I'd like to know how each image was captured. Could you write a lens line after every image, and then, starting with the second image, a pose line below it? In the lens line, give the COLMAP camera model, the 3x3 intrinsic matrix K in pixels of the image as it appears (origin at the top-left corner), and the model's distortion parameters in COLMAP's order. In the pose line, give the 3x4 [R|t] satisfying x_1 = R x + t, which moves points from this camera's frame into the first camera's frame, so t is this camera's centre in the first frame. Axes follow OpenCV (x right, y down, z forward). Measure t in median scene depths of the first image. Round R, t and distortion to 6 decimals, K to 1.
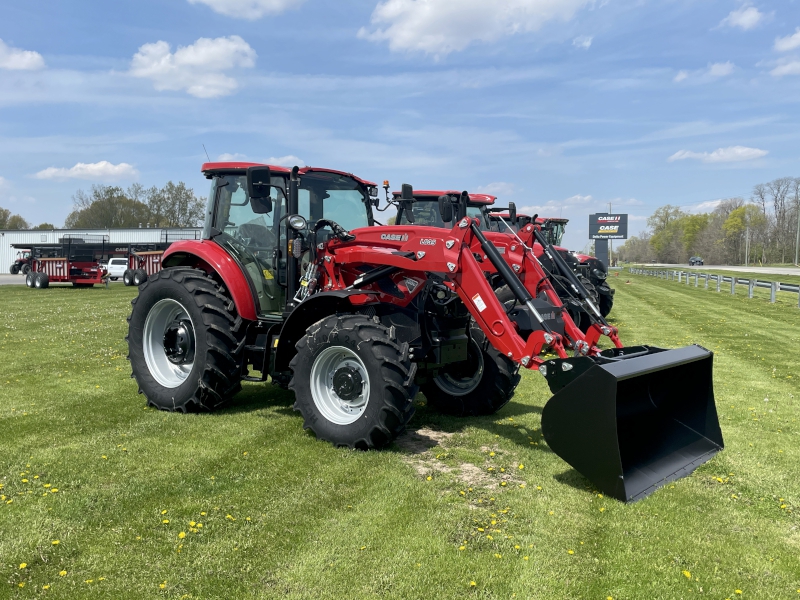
lens RADIAL K [[805.1, 0, 400.2], [0, 805.1, 298.5], [0, 0, 1]] dist [0.015614, 0.000000]
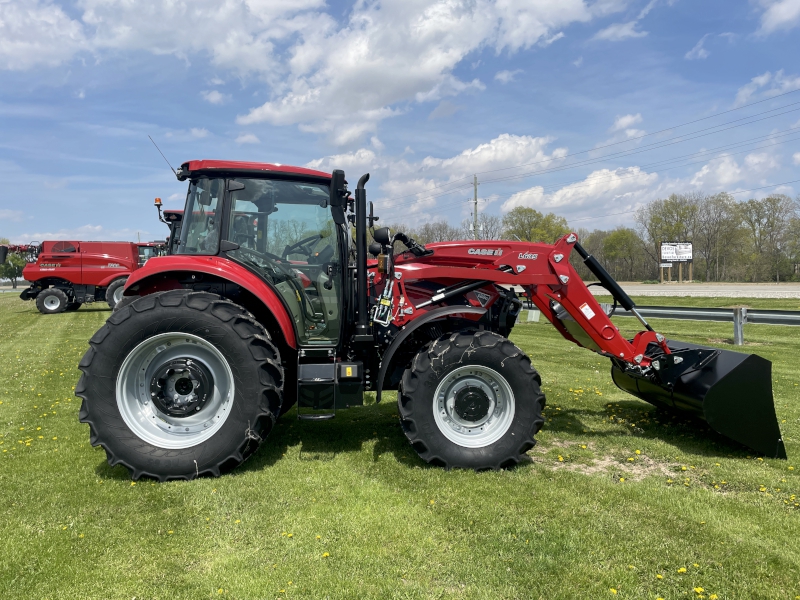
lens RADIAL K [[619.0, 0, 395.9], [0, 619.0, 299.2], [0, 0, 1]] dist [0.043416, -0.010611]
pose [[0.741638, -0.043862, 0.669365, -0.313491], [0.053827, 0.998533, 0.005793, -0.013830], [-0.668637, 0.031734, 0.742912, 0.252586]]
